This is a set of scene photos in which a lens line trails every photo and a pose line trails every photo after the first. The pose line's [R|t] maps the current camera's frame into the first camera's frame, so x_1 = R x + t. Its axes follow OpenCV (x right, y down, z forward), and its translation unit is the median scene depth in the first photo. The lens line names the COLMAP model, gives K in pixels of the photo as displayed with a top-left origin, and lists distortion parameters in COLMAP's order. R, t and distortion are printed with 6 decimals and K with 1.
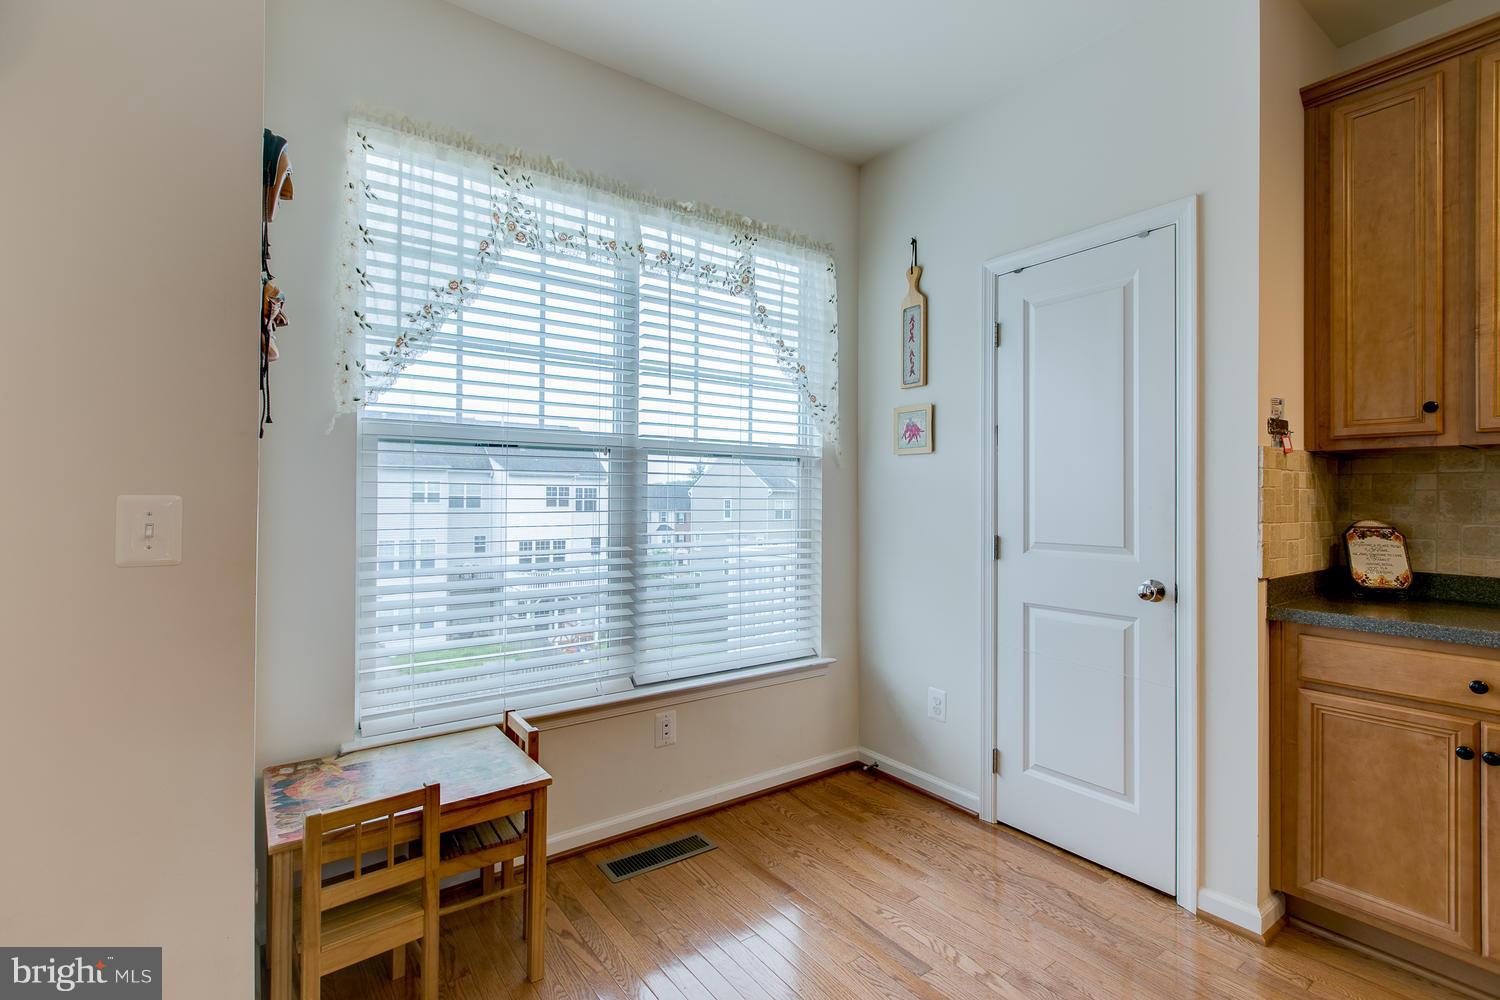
lens RADIAL K [[679.9, 0, 747.4], [0, 679.9, 493.4], [0, 0, 1]] dist [-0.001402, 0.000068]
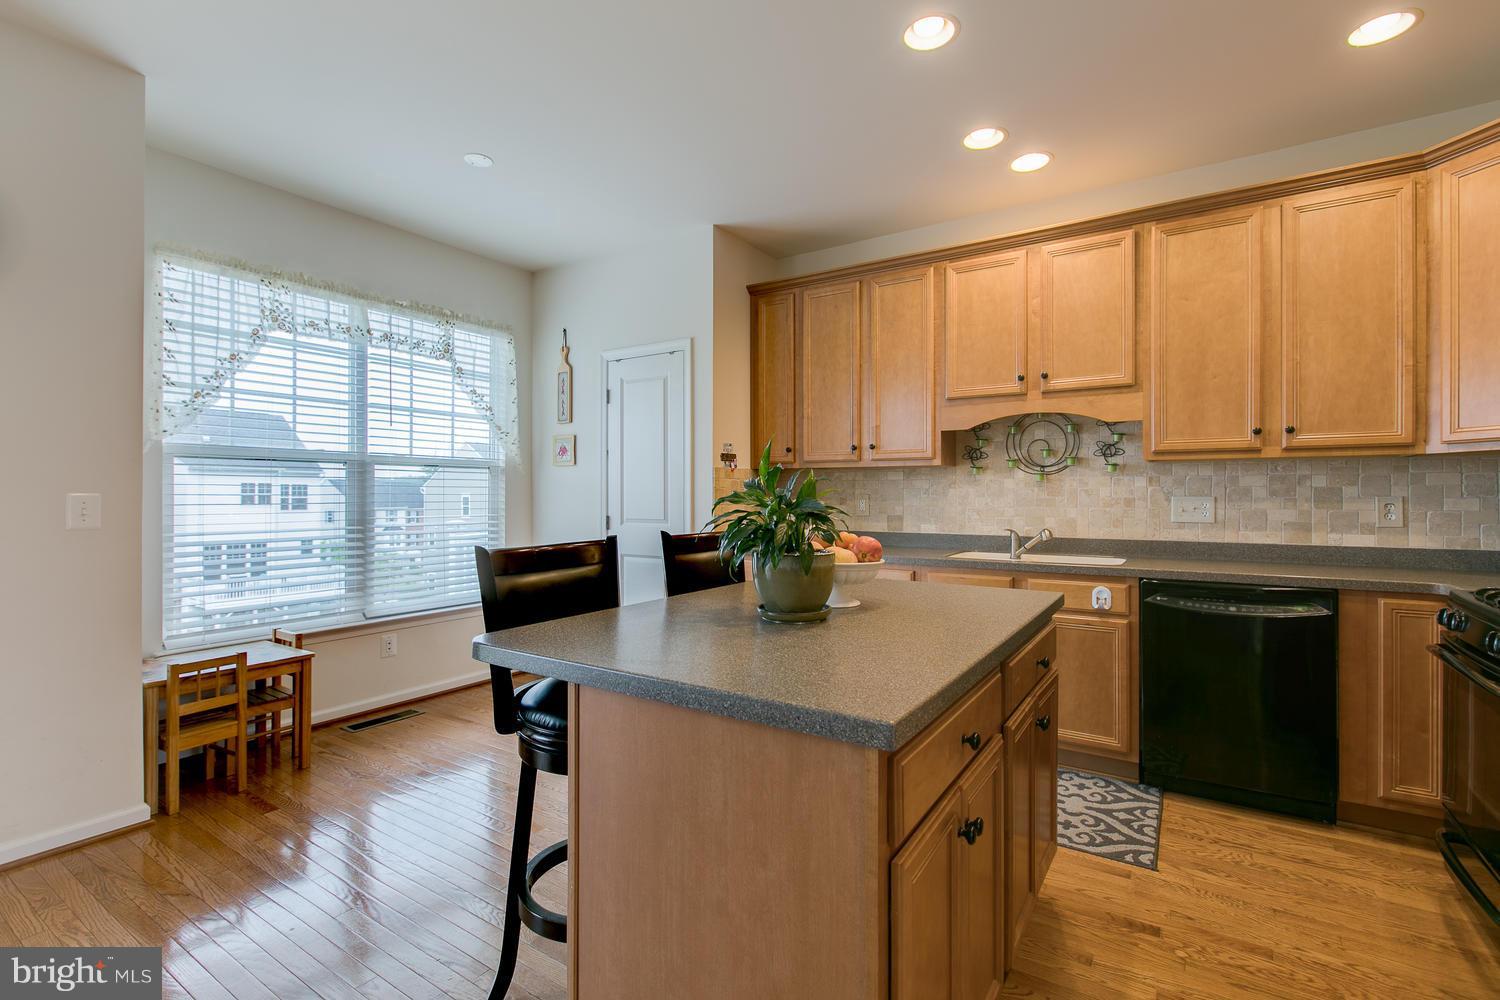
lens RADIAL K [[679.9, 0, 747.4], [0, 679.9, 493.4], [0, 0, 1]] dist [-0.001402, 0.000068]
pose [[0.936295, -0.003546, 0.351196, 0.102548], [0.001525, 0.999981, 0.006031, -0.002779], [-0.351211, -0.005111, 0.936282, -0.735719]]
